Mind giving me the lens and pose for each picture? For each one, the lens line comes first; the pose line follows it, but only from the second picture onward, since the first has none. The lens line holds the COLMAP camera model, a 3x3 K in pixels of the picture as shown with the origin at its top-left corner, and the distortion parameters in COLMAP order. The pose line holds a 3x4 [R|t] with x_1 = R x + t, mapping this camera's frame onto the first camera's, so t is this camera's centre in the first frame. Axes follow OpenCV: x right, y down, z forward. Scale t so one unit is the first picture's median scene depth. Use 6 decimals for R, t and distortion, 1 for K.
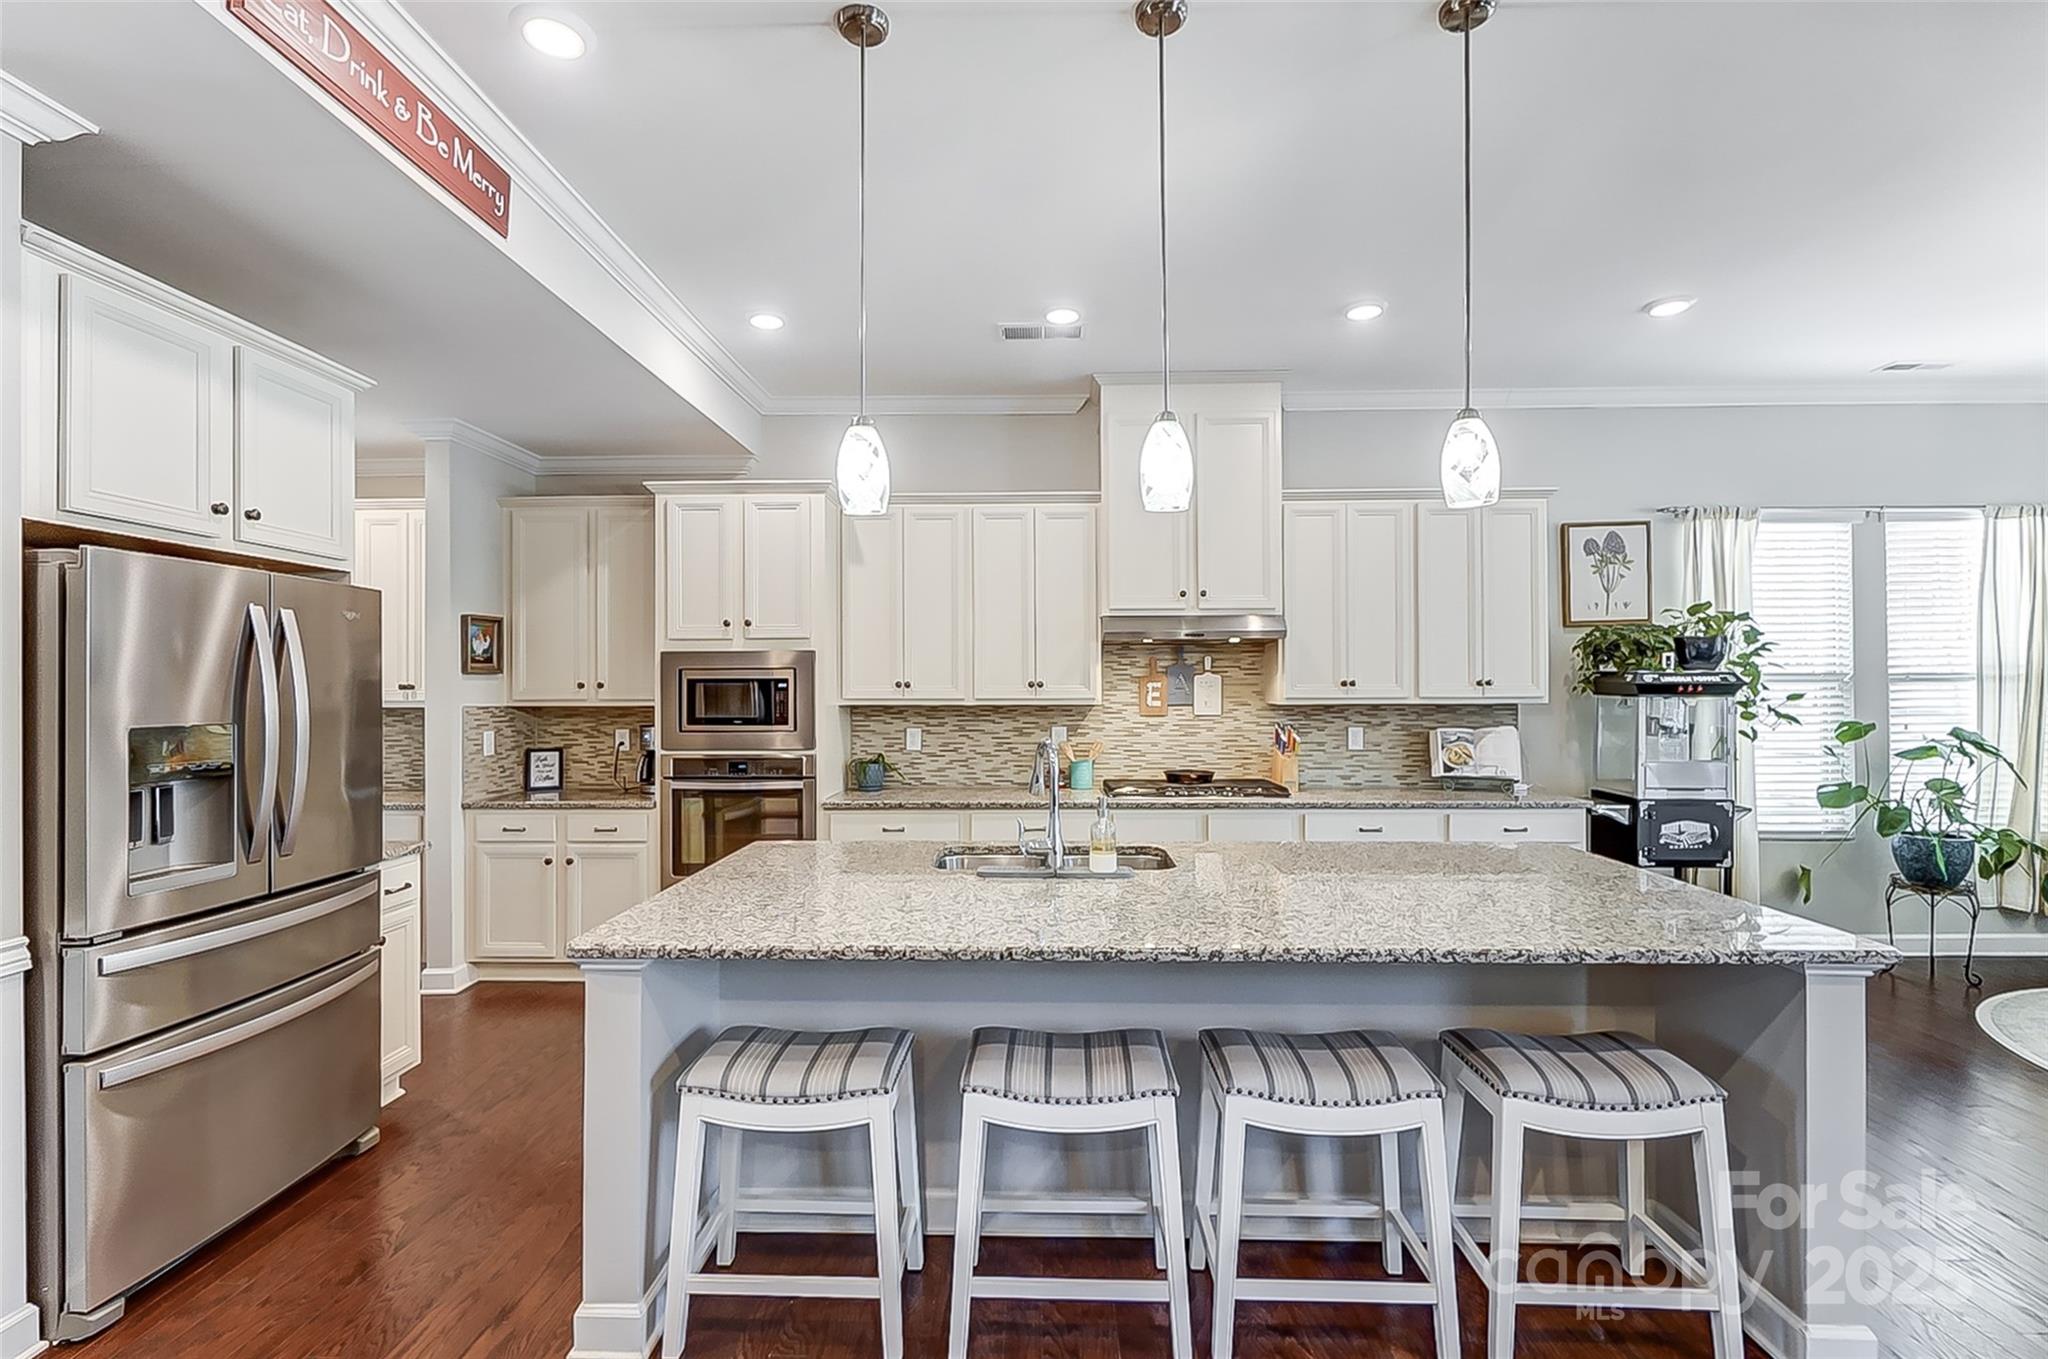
lens RADIAL K [[900.9, 0, 1018.2], [0, 900.9, 683.7], [0, 0, 1]] dist [-0.001597, -0.000850]
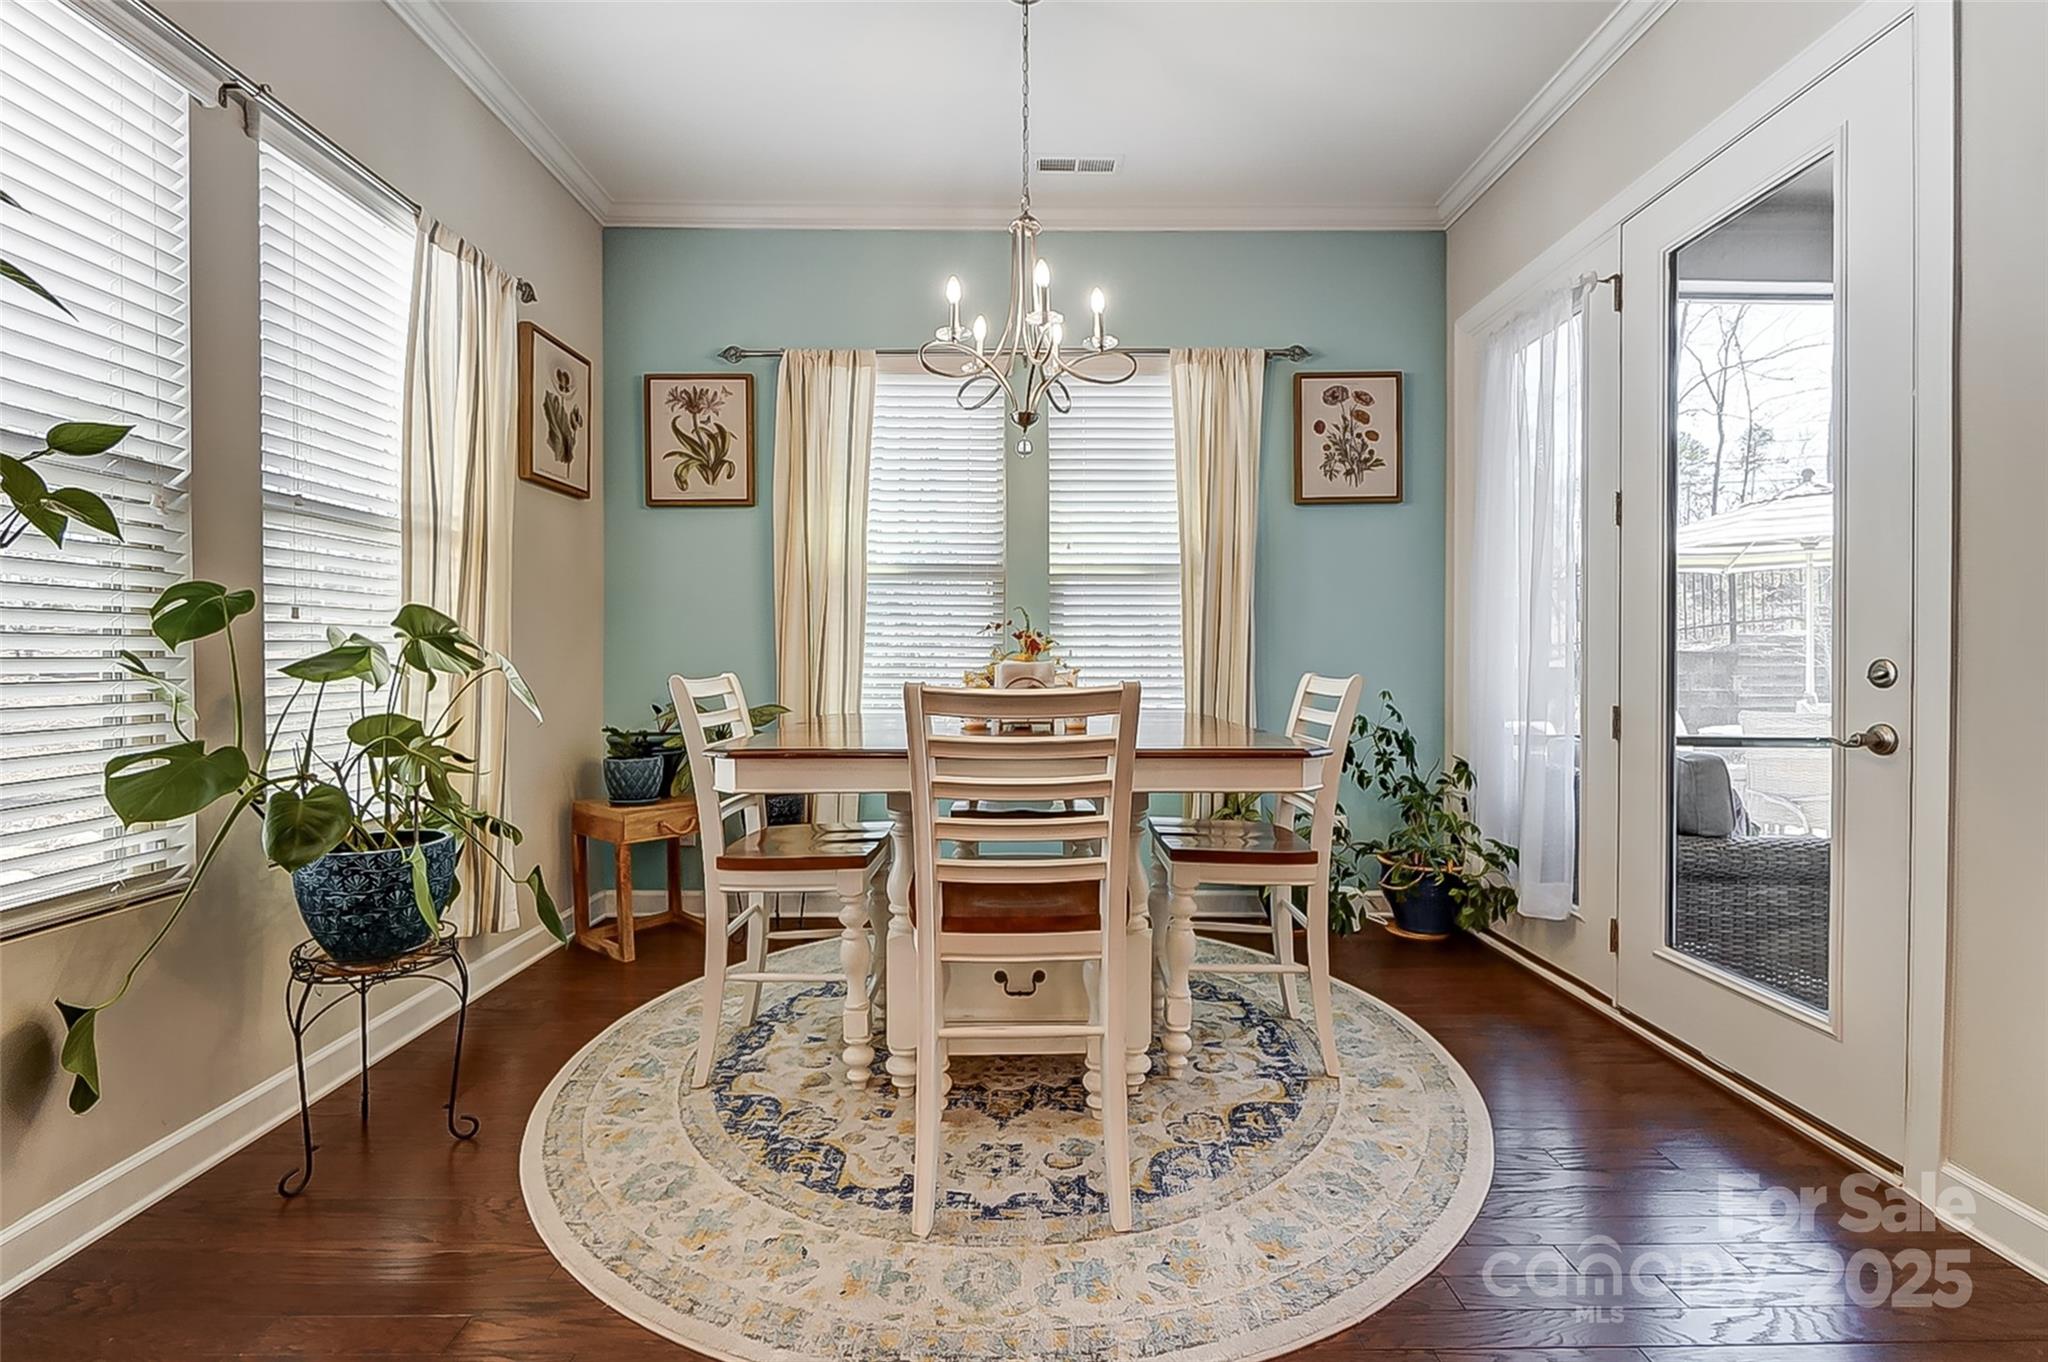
lens RADIAL K [[892.1, 0, 1029.1], [0, 892.1, 669.3], [0, 0, 1]] dist [-0.000888, -0.000196]
pose [[-0.042709, -0.007013, 0.999063, 0.532277], [-0.004396, 0.999967, 0.006832, 0.074406], [-0.999078, -0.004100, -0.042738, 0.664111]]
